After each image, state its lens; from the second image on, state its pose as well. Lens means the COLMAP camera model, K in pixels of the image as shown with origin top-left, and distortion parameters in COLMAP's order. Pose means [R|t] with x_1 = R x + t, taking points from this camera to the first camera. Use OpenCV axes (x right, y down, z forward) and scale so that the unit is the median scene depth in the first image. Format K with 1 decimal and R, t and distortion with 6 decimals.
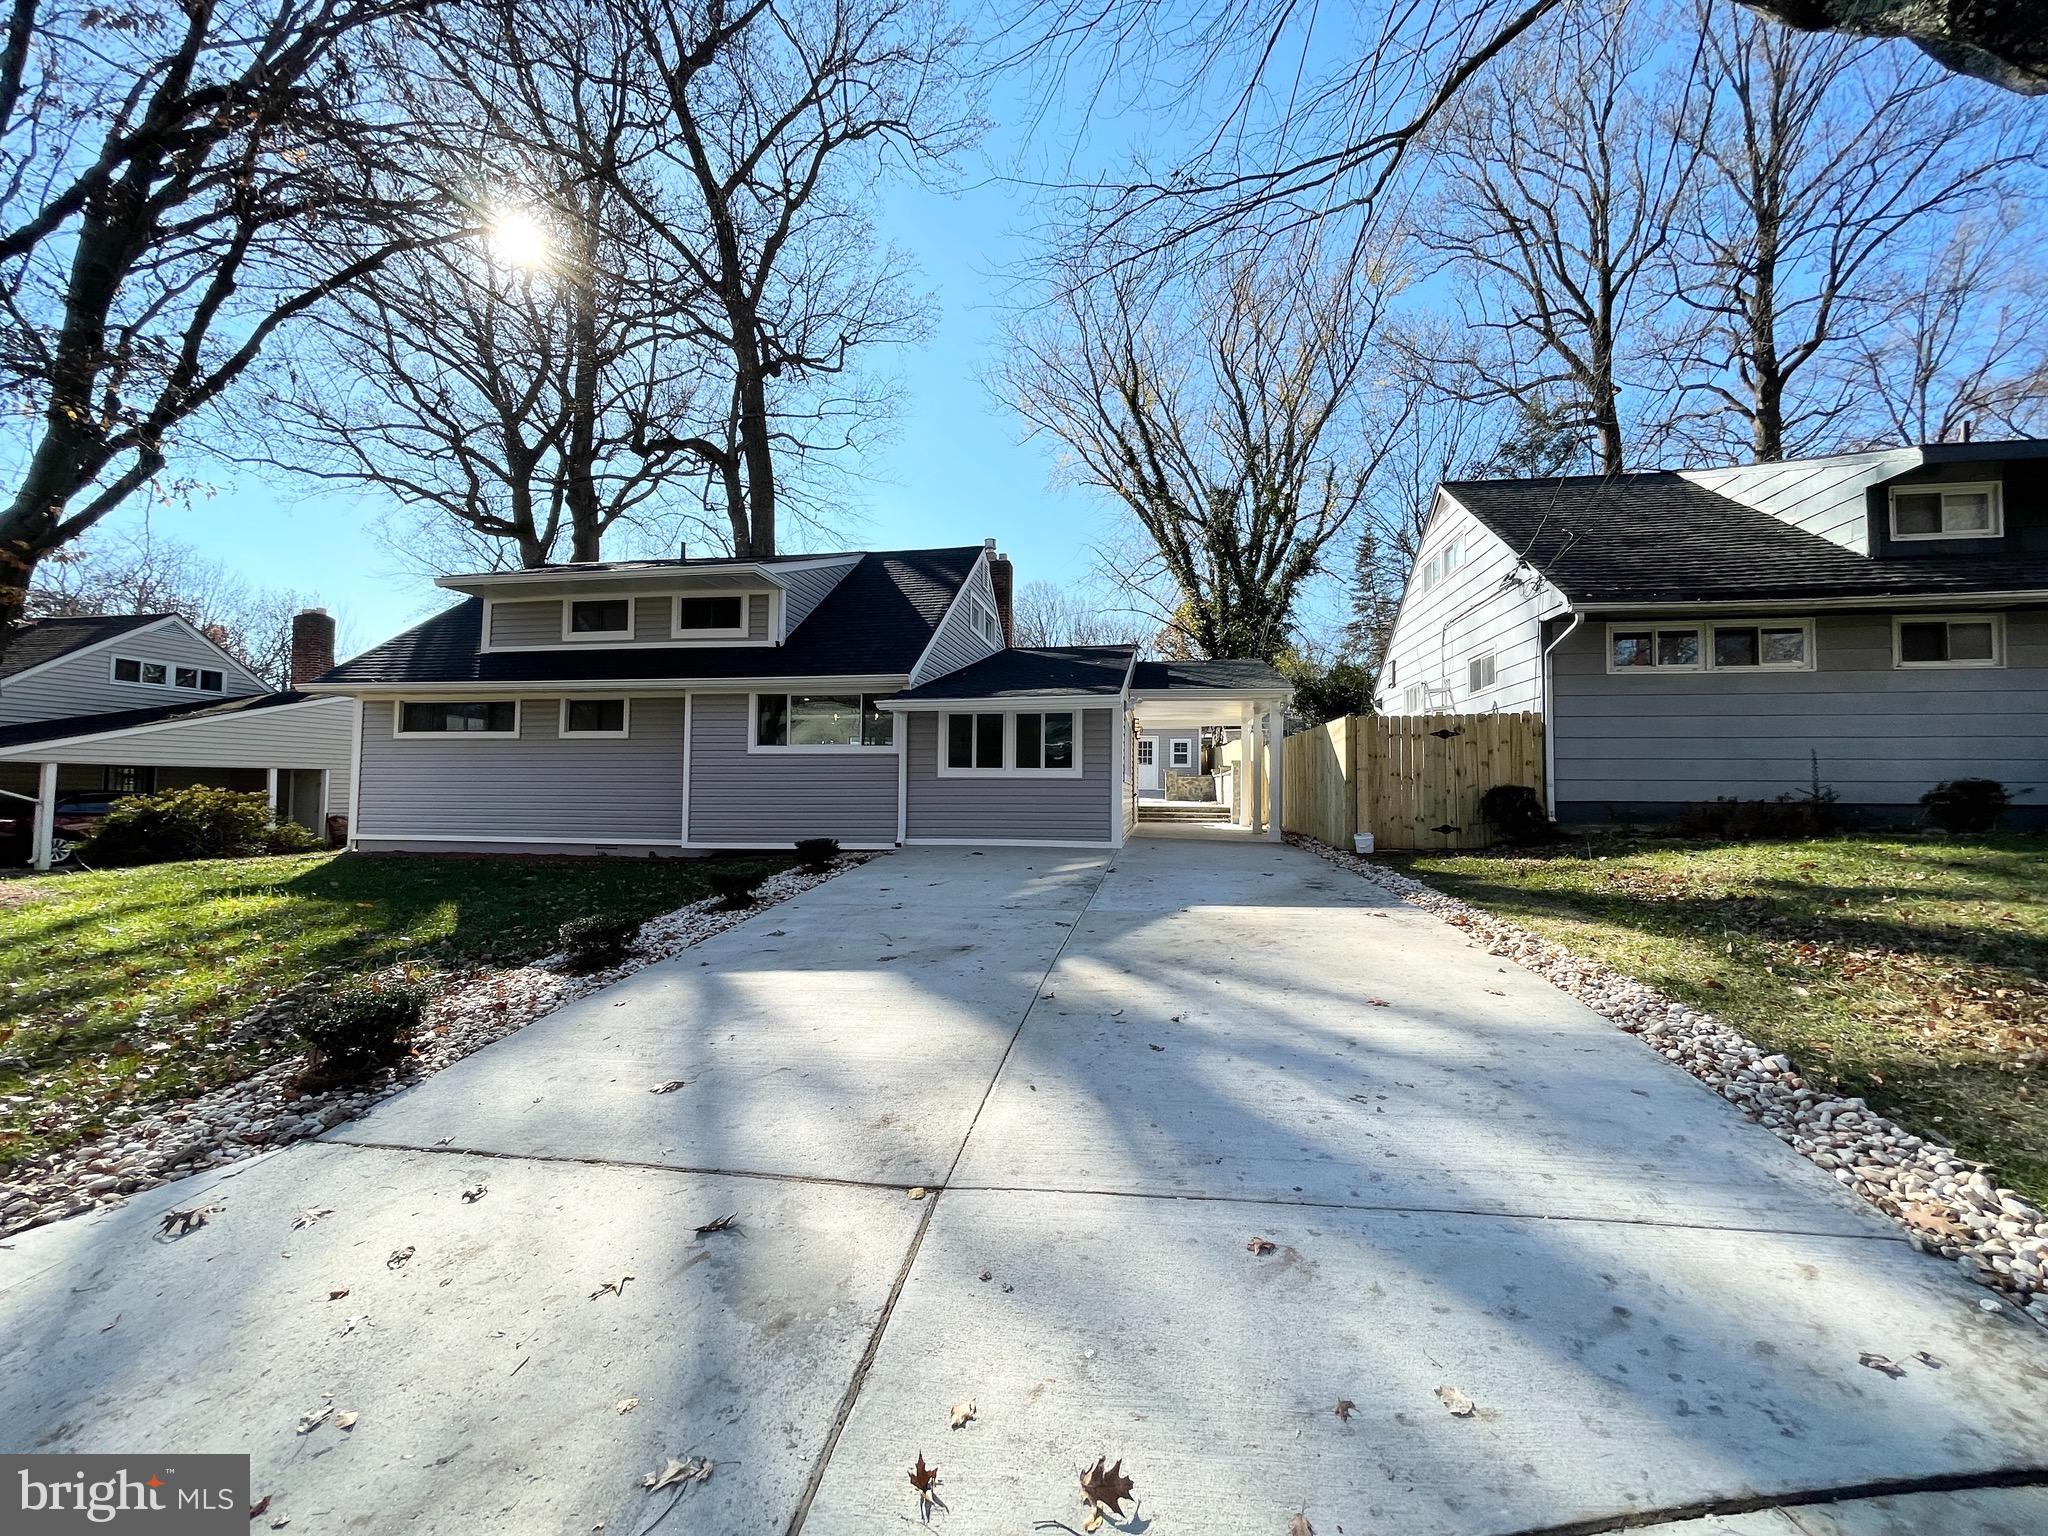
lens RADIAL K [[821.5, 0, 1012.5], [0, 821.5, 768.3], [0, 0, 1]] dist [-0.001248, -0.000085]
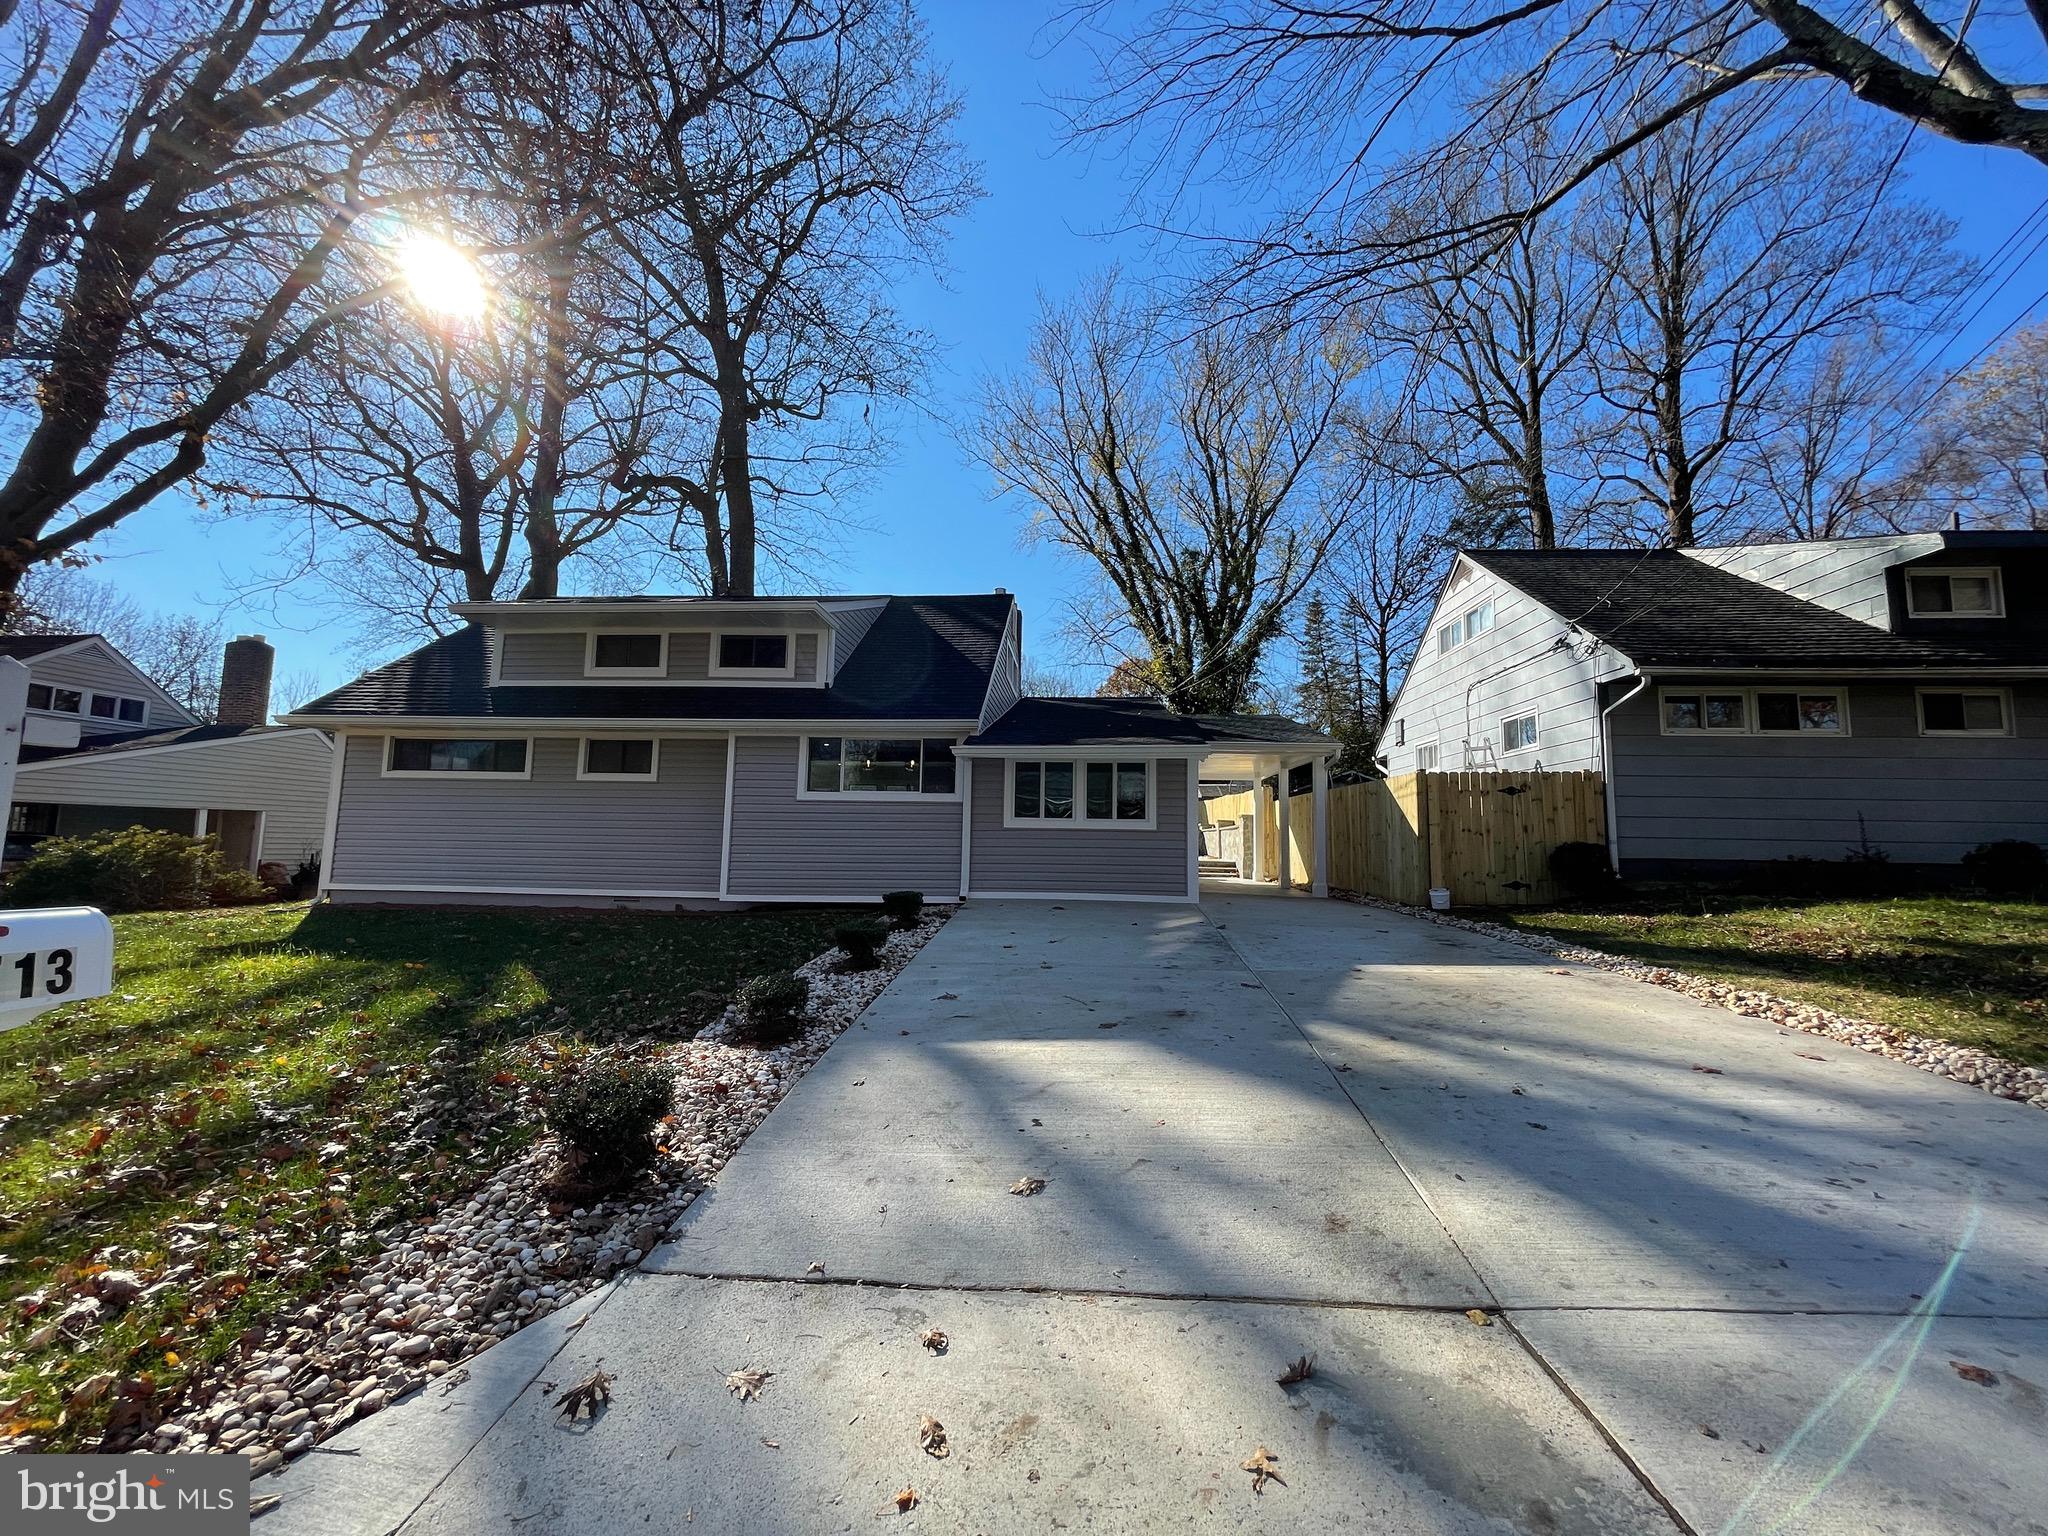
lens RADIAL K [[821.5, 0, 1012.5], [0, 821.5, 768.3], [0, 0, 1]] dist [-0.001248, -0.000085]
pose [[0.995801, 0.018632, 0.089632, -0.148950], [-0.012854, 0.997827, -0.064616, 0.003373], [-0.090641, 0.063192, 0.993877, 0.037613]]
